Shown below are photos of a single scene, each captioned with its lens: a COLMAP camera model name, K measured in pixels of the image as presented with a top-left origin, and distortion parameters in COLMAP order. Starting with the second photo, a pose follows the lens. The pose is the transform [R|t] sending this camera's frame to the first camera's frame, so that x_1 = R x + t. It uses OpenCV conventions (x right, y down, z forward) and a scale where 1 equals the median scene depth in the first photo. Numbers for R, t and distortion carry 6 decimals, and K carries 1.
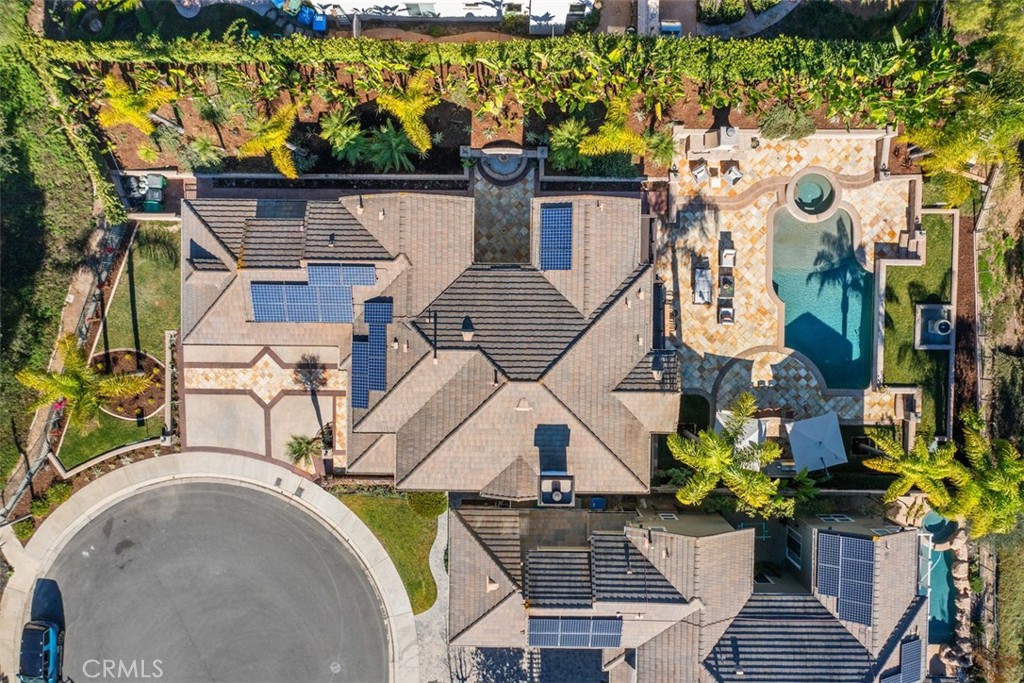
lens RADIAL K [[807.5, 0, 507.5], [0, 807.5, 338.9], [0, 0, 1]] dist [-0.013090, 0.014338]
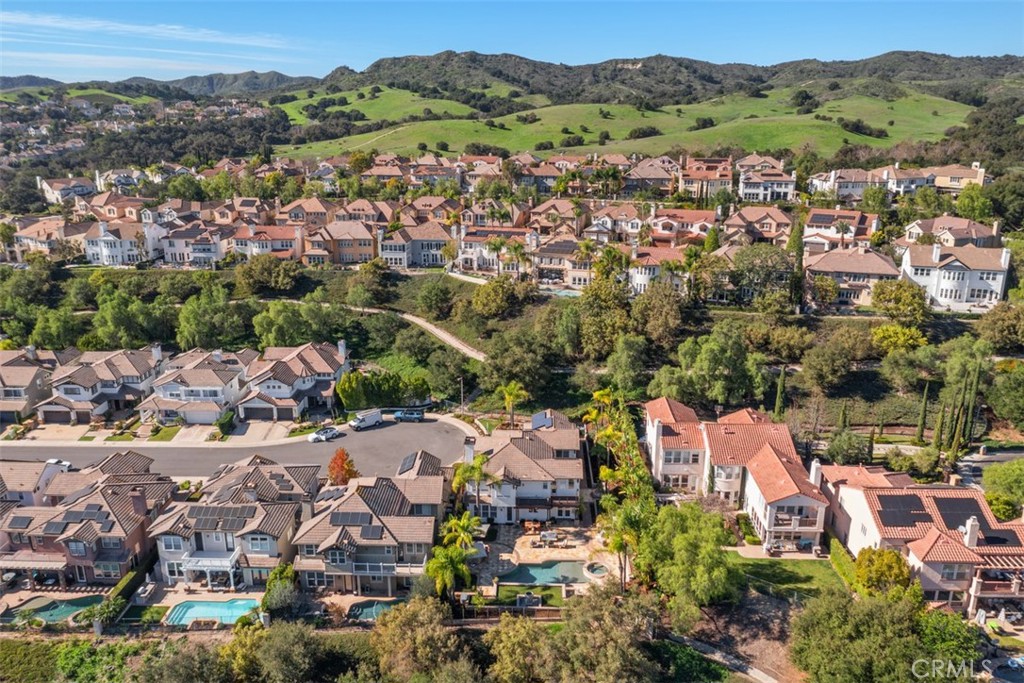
lens RADIAL K [[807.5, 0, 511.4], [0, 807.5, 343.1], [0, 0, 1]] dist [-0.013090, 0.014338]
pose [[-0.021424, 0.298548, -0.954154, 2.069323], [-0.999170, -0.039470, 0.010085, 0.030021], [-0.034650, 0.953578, 0.299146, -0.097600]]
